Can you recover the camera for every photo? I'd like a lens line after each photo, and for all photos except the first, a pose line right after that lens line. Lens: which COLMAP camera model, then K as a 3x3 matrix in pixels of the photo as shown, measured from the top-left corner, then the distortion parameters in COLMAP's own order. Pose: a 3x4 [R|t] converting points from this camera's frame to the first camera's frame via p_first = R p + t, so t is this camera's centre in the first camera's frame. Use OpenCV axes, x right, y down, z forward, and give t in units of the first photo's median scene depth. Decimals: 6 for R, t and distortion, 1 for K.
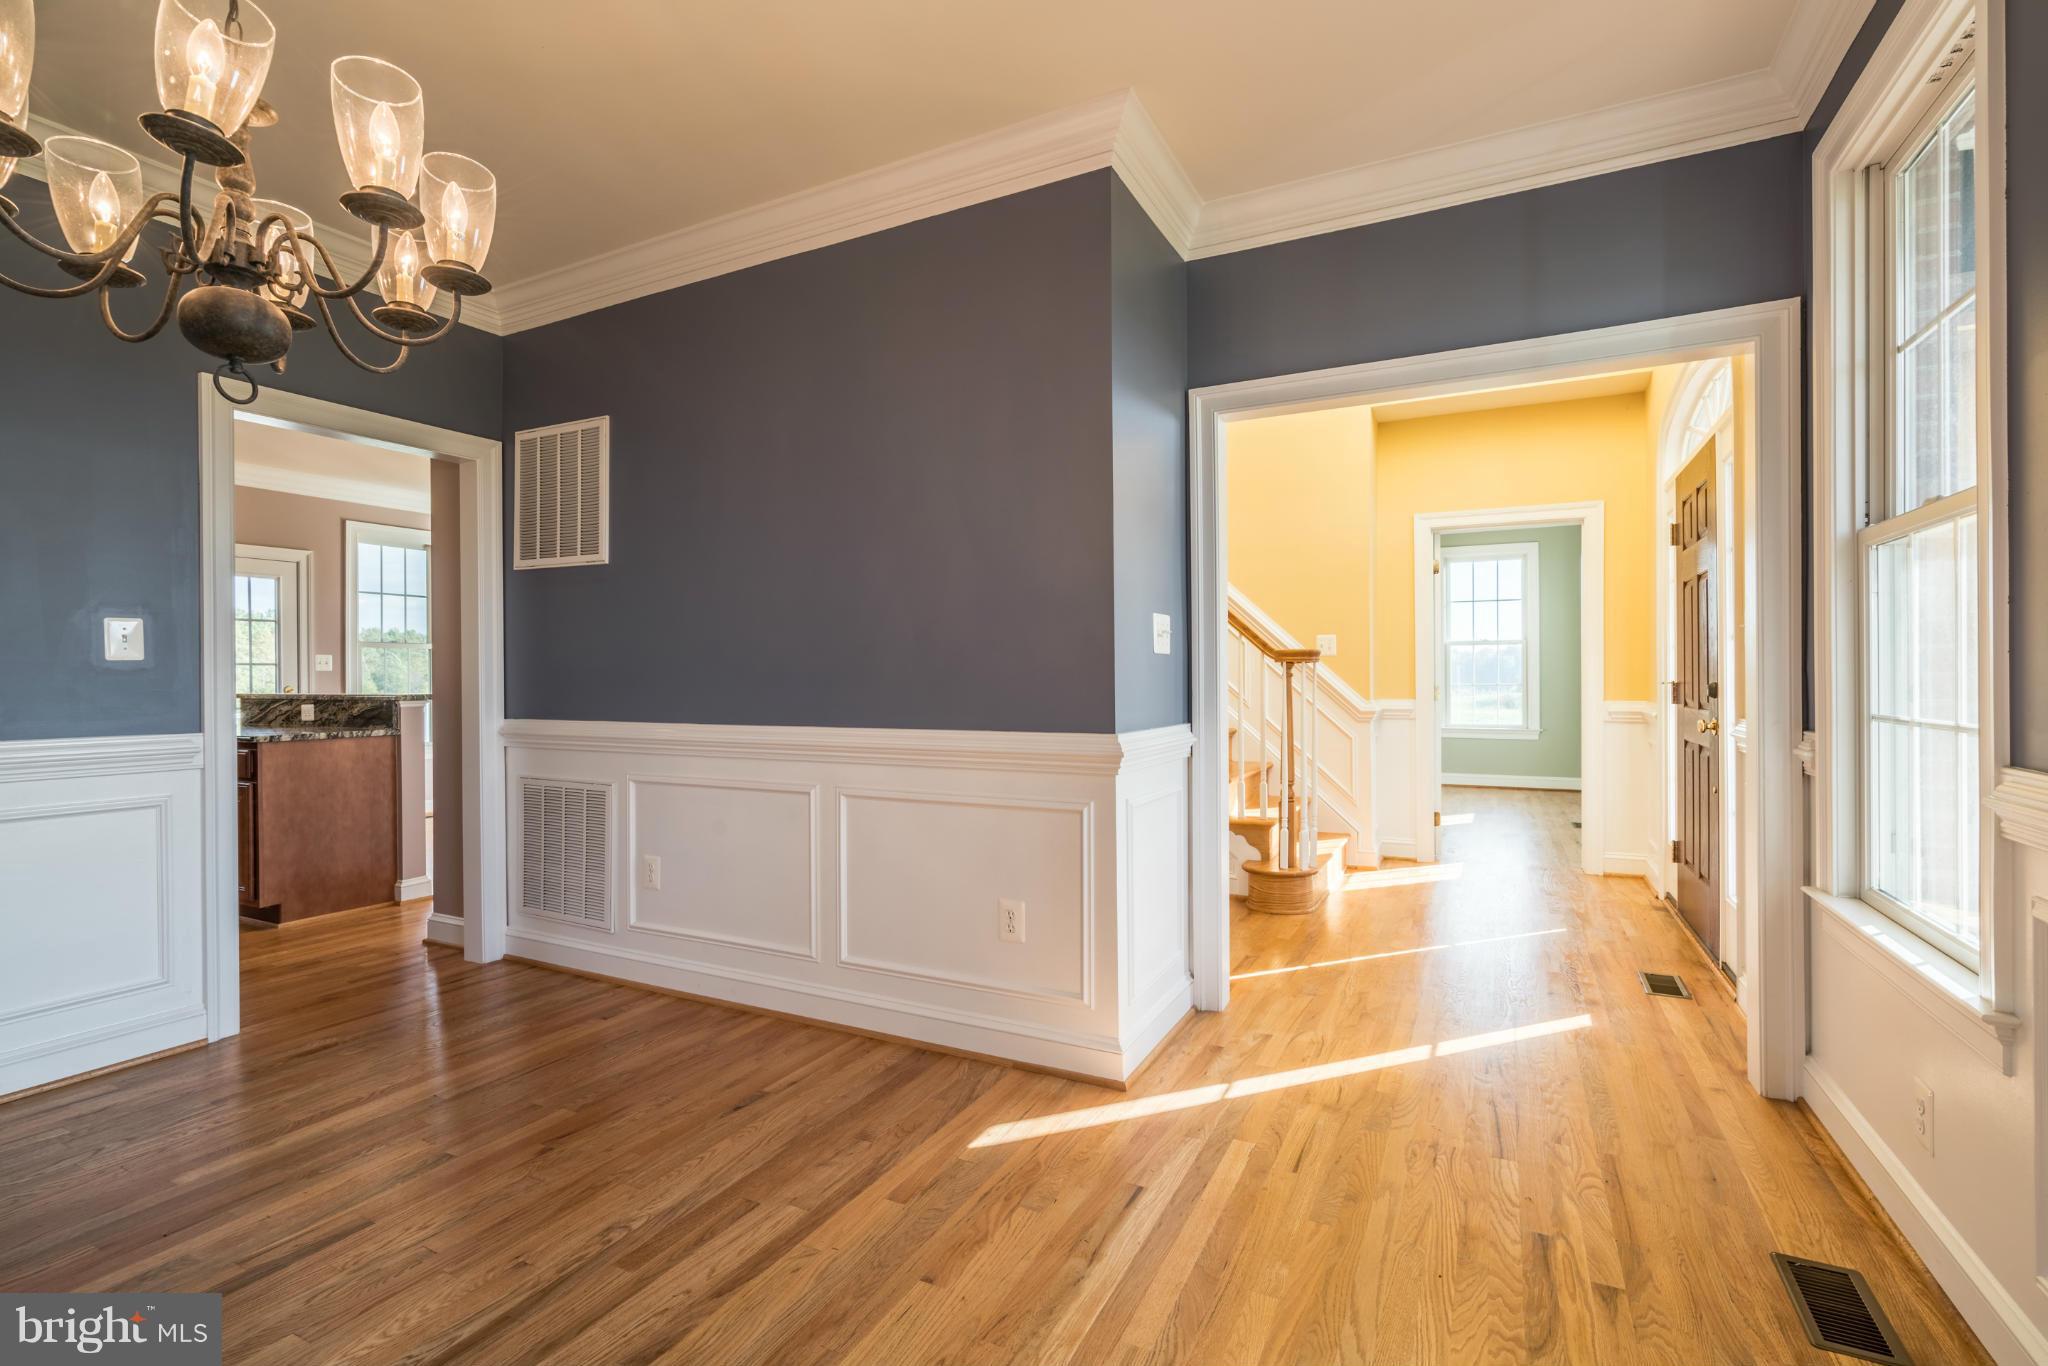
lens RADIAL K [[917.5, 0, 1032.0], [0, 917.5, 677.9], [0, 0, 1]] dist [-0.000152, 0.000089]
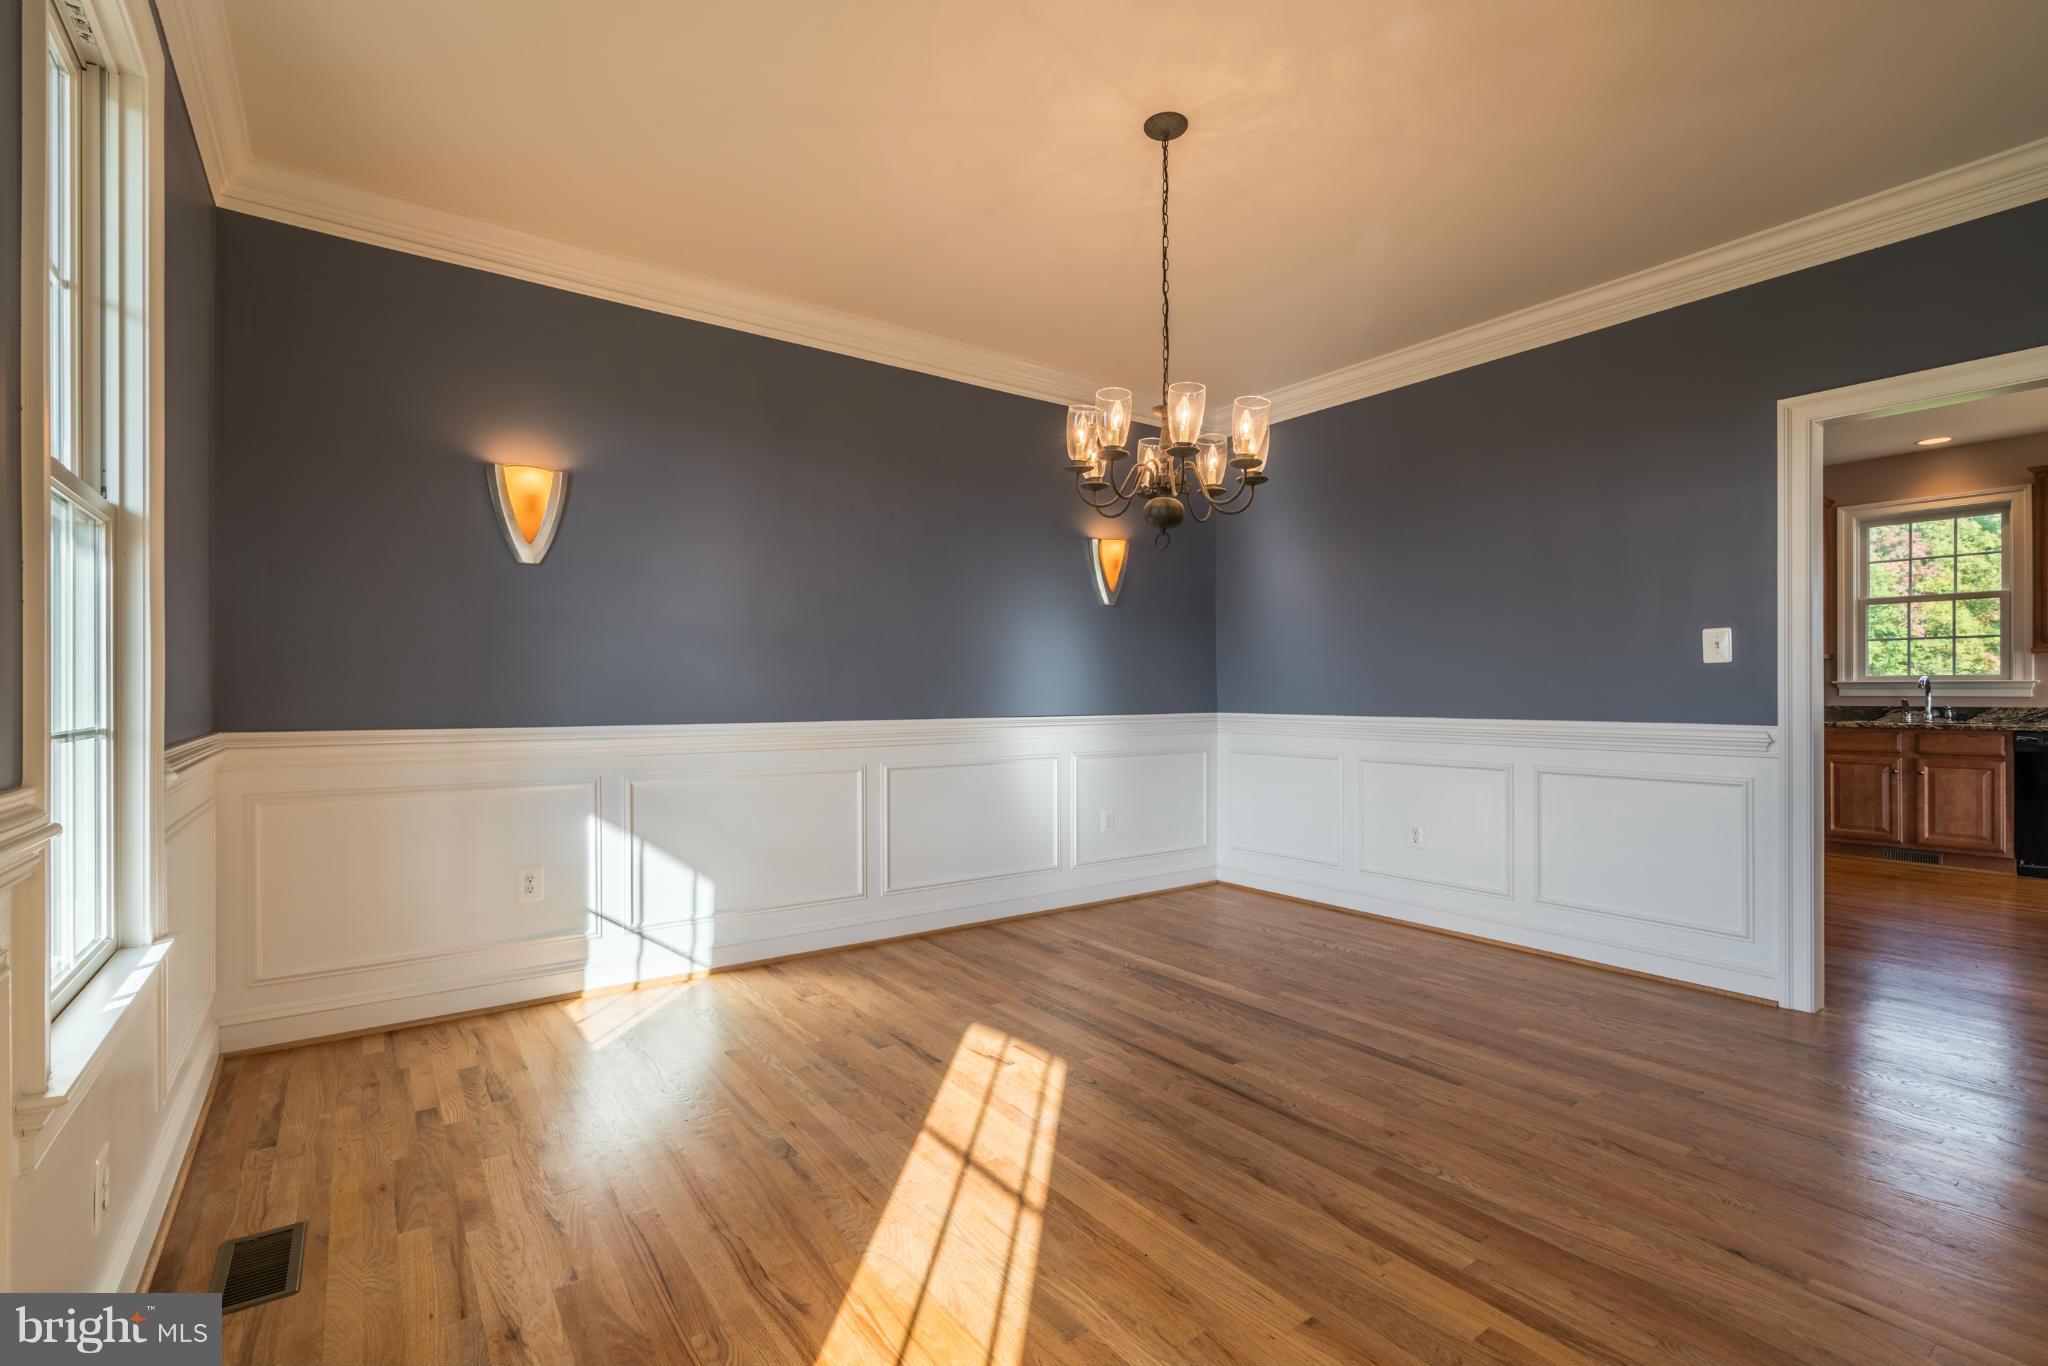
lens RADIAL K [[924.9, 0, 1027.8], [0, 924.9, 693.4], [0, 0, 1]] dist [-0.000529, 0.000079]
pose [[-0.450712, 0.007590, -0.892637, 0.578144], [0.004477, 0.999970, 0.006243, 0.011764], [0.892658, -0.001183, -0.450732, 0.802216]]
